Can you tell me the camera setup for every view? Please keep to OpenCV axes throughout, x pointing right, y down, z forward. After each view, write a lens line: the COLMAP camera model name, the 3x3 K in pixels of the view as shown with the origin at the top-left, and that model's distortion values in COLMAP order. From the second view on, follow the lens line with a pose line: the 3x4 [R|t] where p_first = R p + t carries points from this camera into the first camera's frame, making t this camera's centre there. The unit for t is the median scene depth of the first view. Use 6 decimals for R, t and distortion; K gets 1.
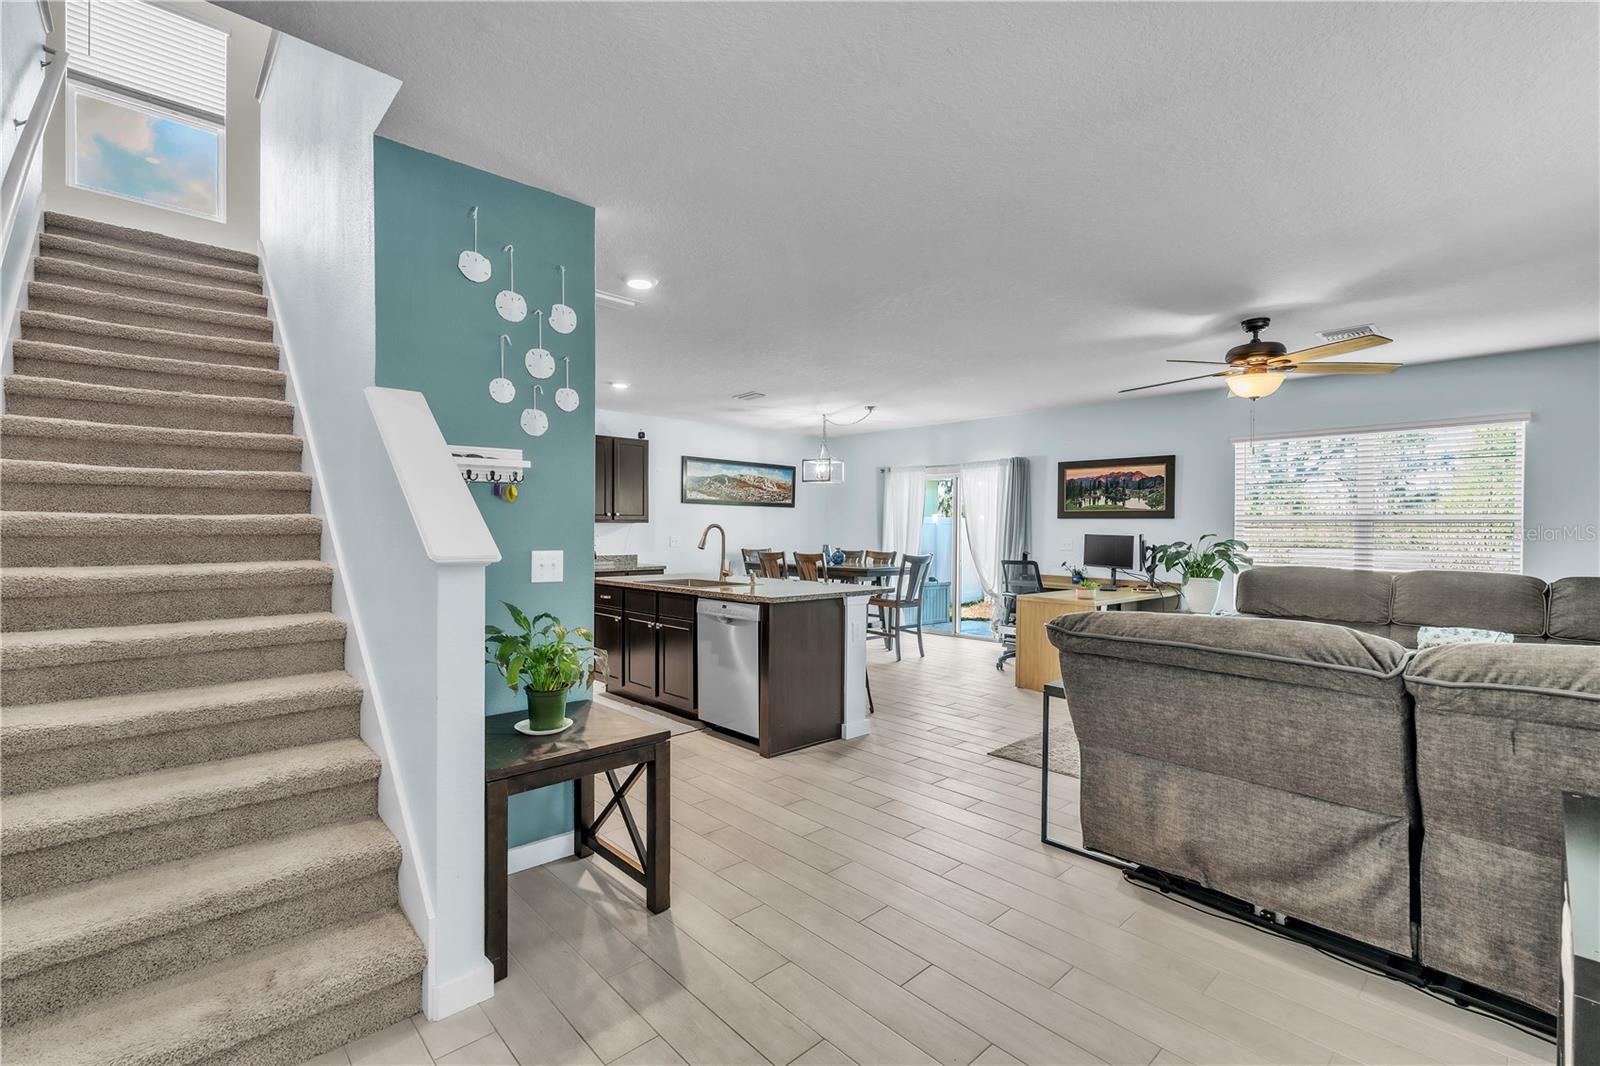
lens RADIAL K [[701.6, 0, 800.0], [0, 701.6, 533.0], [0, 0, 1]] dist [-0.001379, -0.000304]
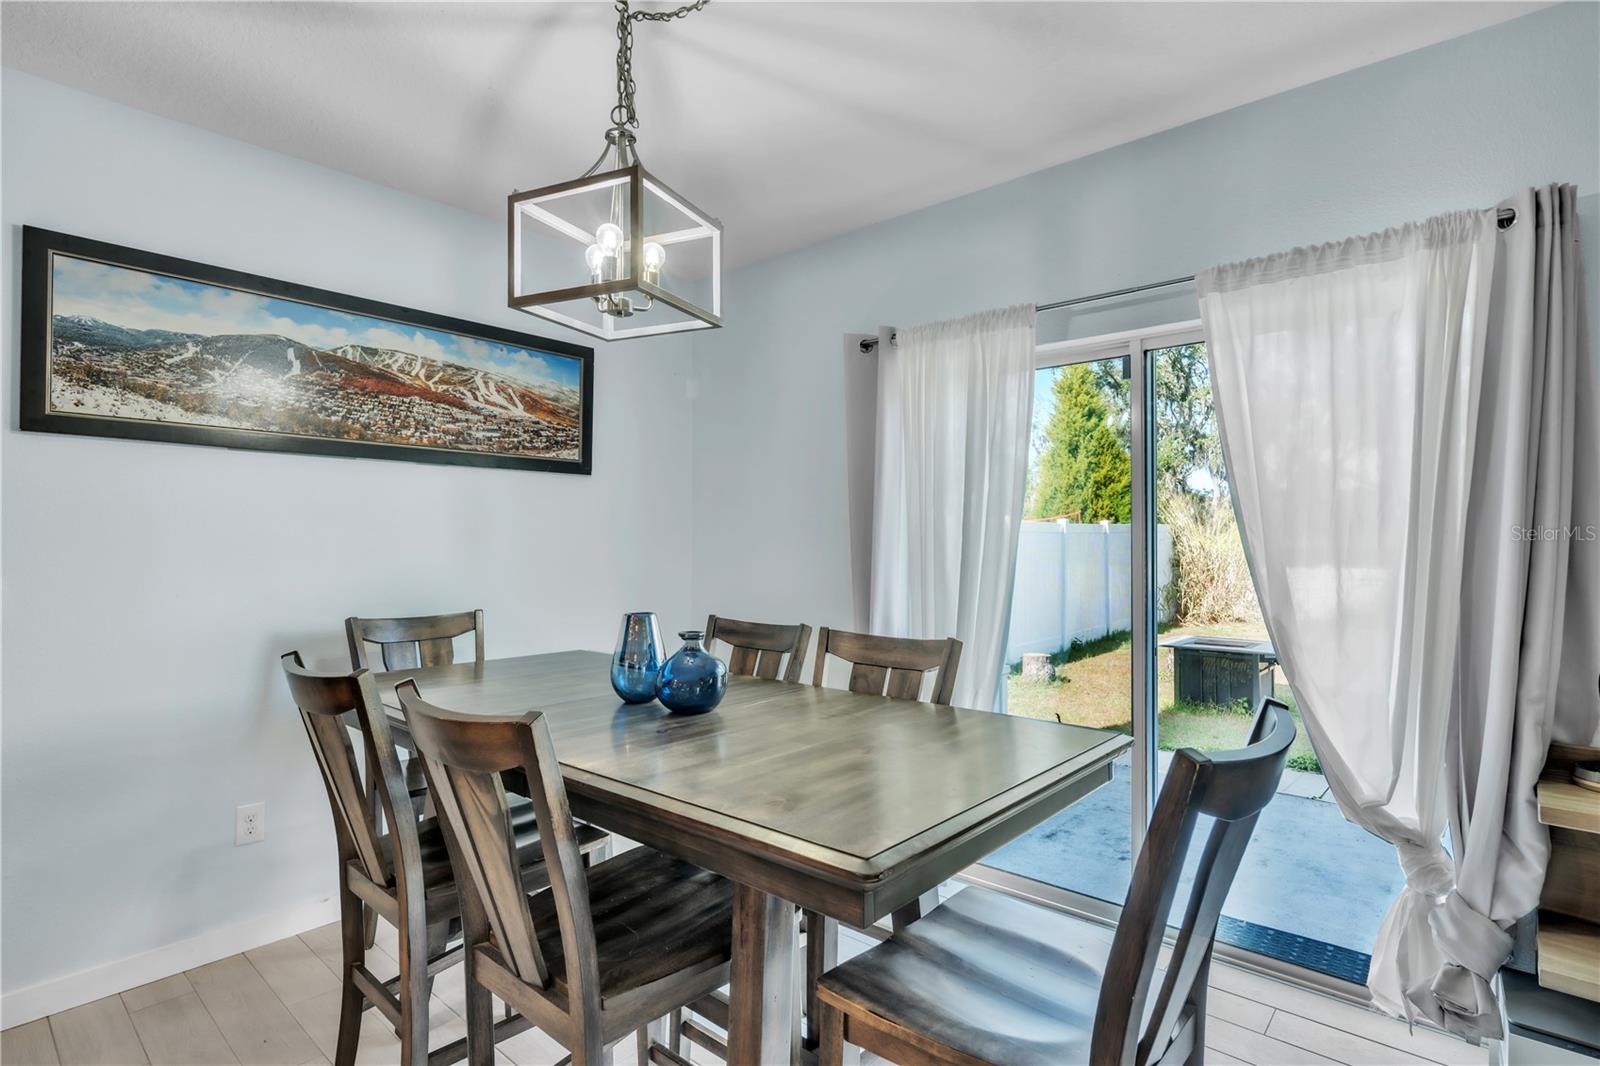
lens RADIAL K [[782.1, 0, 803.7], [0, 782.1, 532.8], [0, 0, 1]] dist [-0.003042, -0.001579]
pose [[0.994112, -0.008382, 0.108035, 0.053765], [0.009448, 0.999912, -0.009358, -0.005132], [-0.107947, 0.010324, 0.994103, 0.664191]]
